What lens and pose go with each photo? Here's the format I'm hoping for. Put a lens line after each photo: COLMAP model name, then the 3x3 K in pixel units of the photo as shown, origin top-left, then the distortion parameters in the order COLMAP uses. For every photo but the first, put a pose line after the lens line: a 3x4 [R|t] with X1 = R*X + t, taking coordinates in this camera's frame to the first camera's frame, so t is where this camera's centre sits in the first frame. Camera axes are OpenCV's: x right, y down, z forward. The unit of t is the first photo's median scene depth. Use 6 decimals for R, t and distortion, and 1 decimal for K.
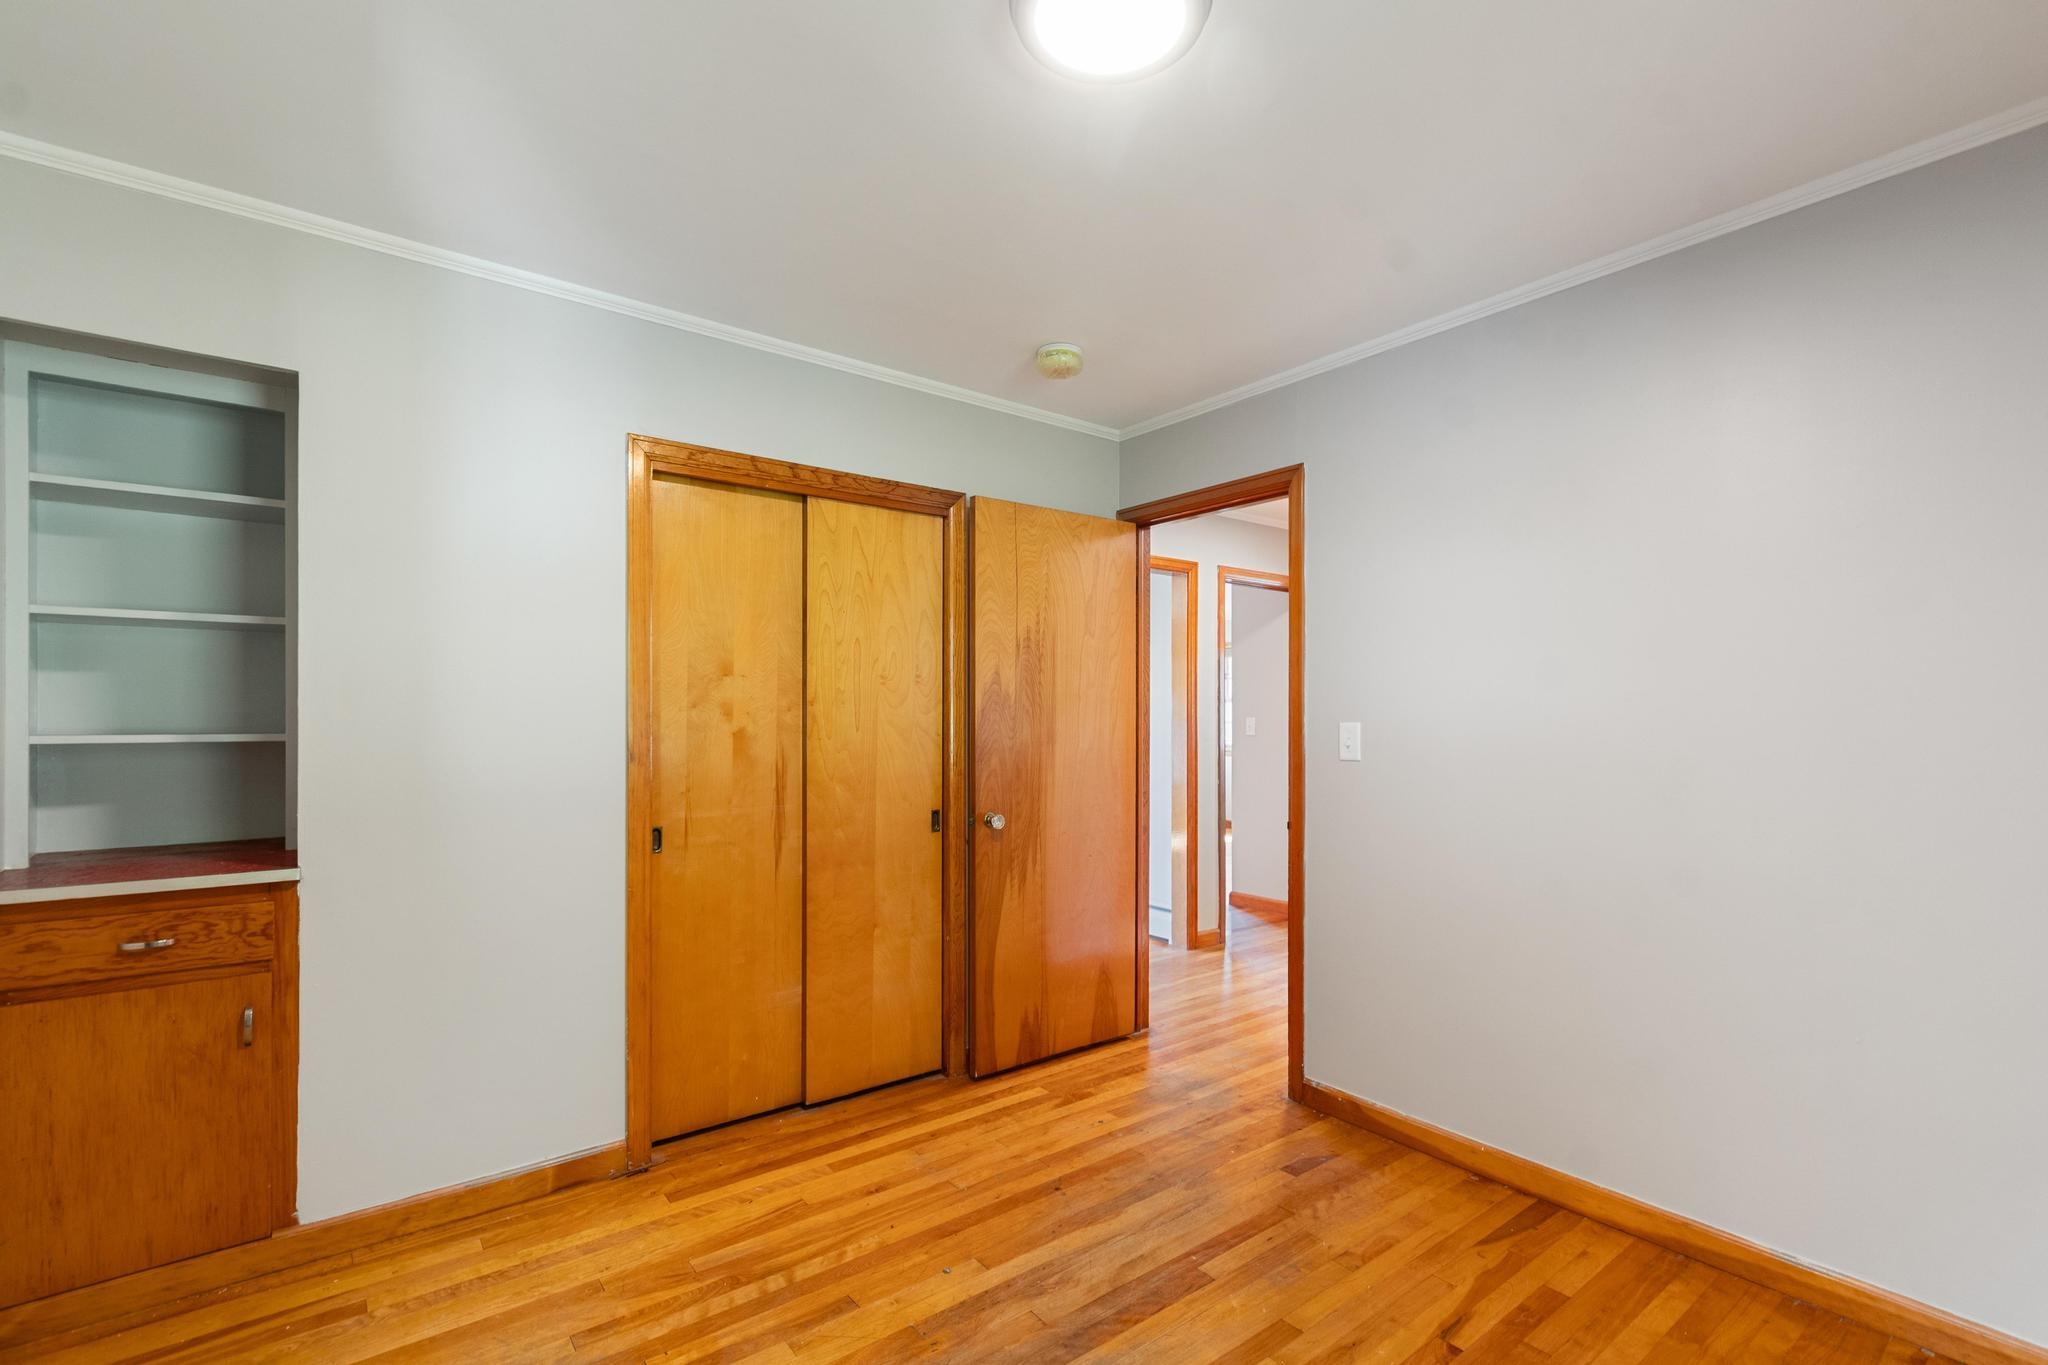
lens RADIAL K [[906.3, 0, 1034.0], [0, 906.3, 716.6], [0, 0, 1]] dist [0.005043, -0.003430]
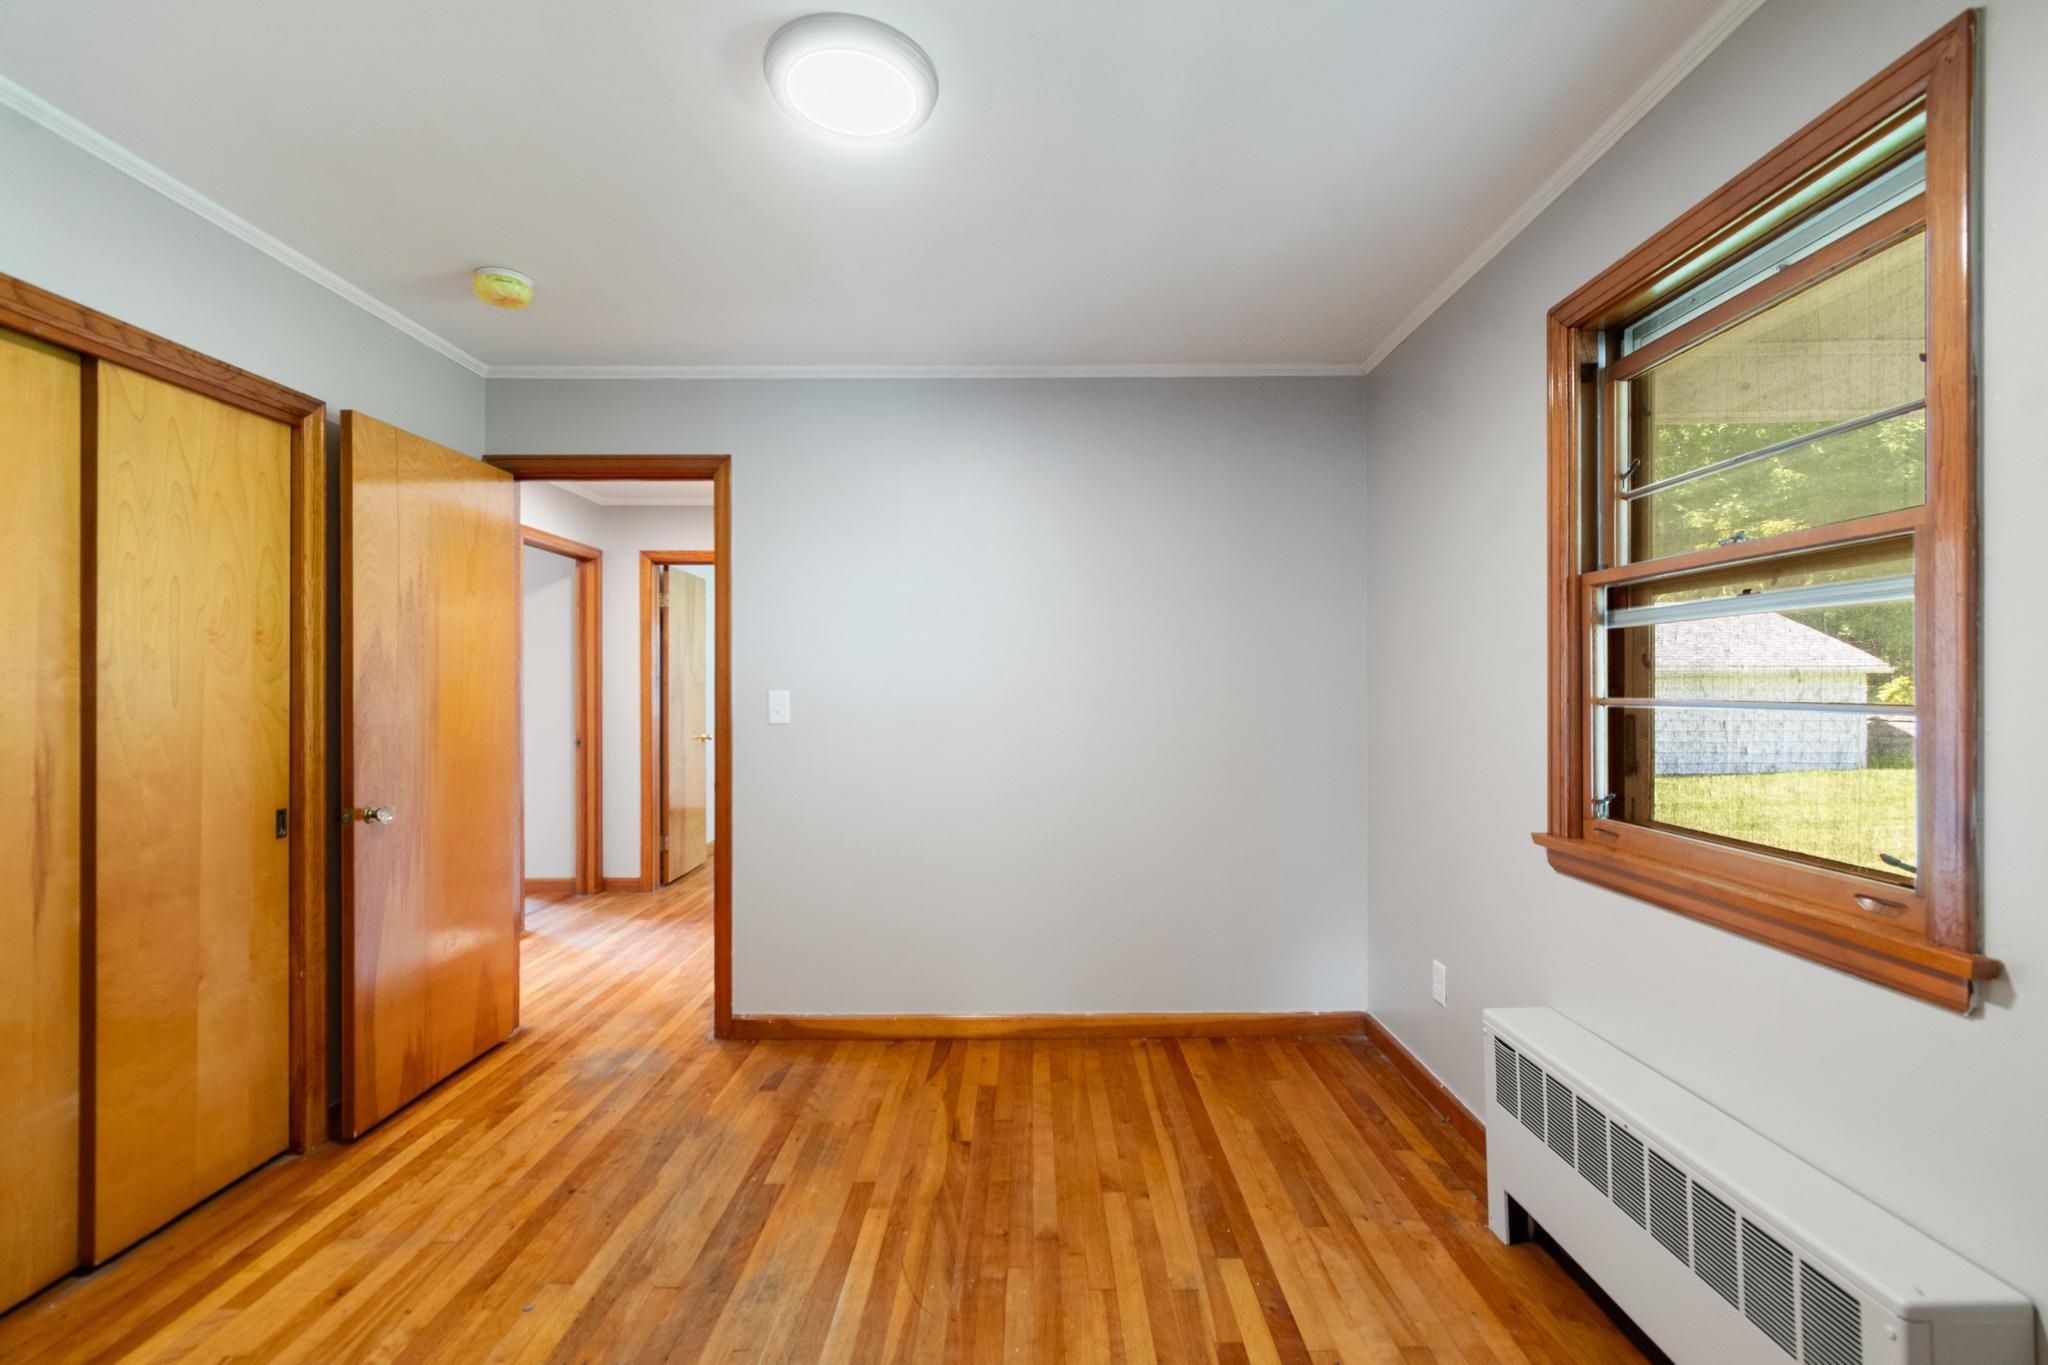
lens RADIAL K [[906.3, 0, 1017.3], [0, 906.3, 678.2], [0, 0, 1]] dist [0.005043, -0.003430]
pose [[0.624730, 0.002525, 0.780837, -0.366913], [0.003423, 0.999976, -0.005972, -0.000292], [-0.780833, 0.006404, 0.624707, 0.048203]]
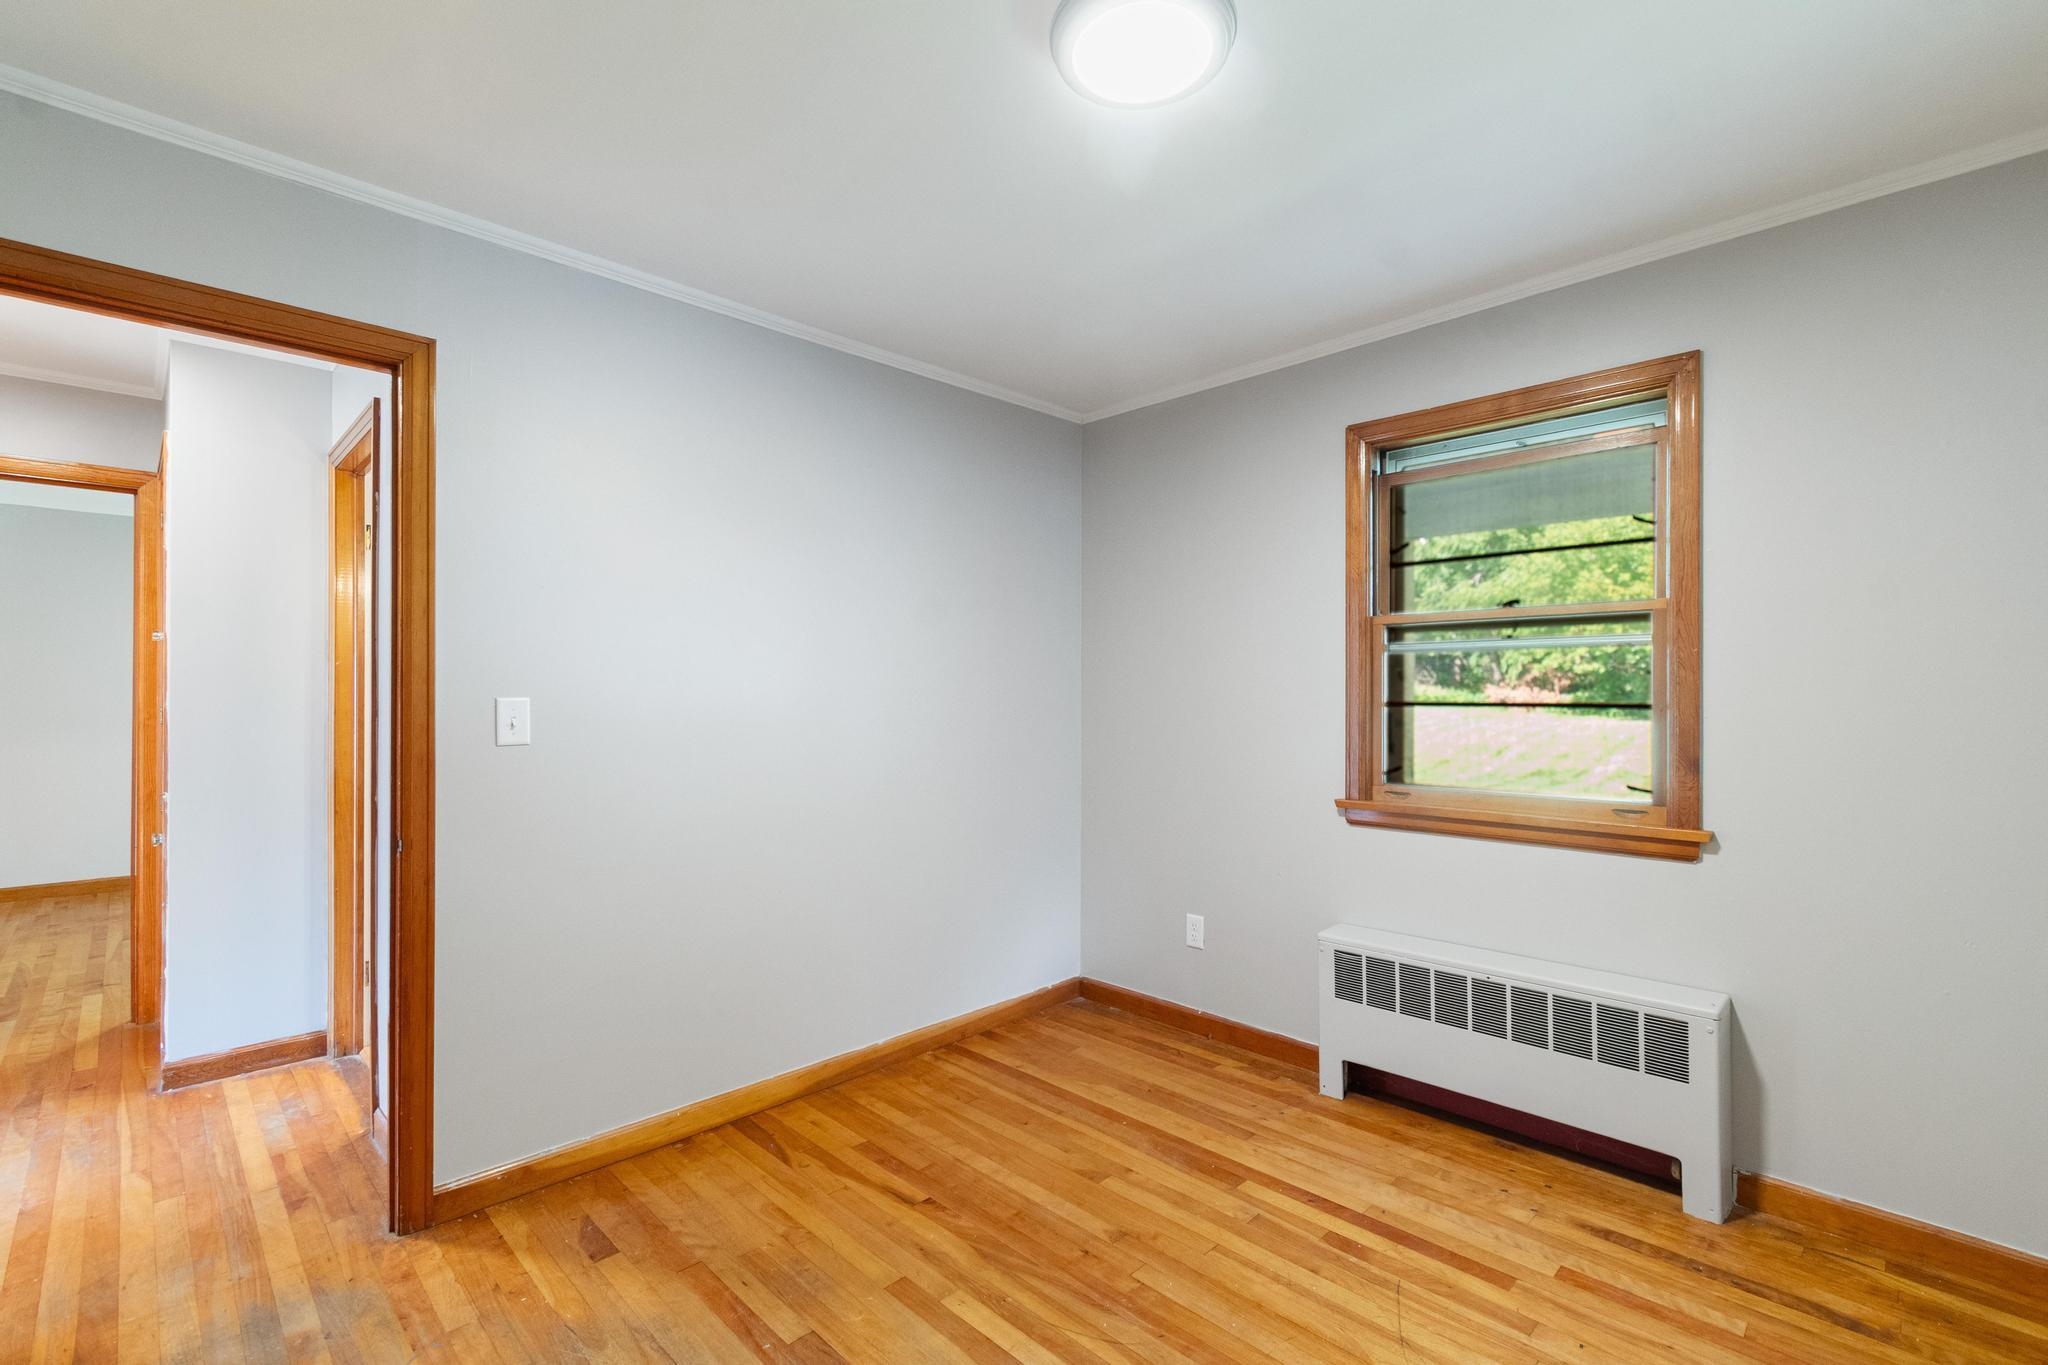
lens RADIAL K [[906.3, 0, 1028.7], [0, 906.3, 692.1], [0, 0, 1]] dist [0.005043, -0.003430]
pose [[-0.113282, 0.003821, 0.993555, -0.509473], [-0.000715, 0.999992, -0.003927, 0.004928], [-0.993563, -0.001155, -0.113279, 0.652415]]
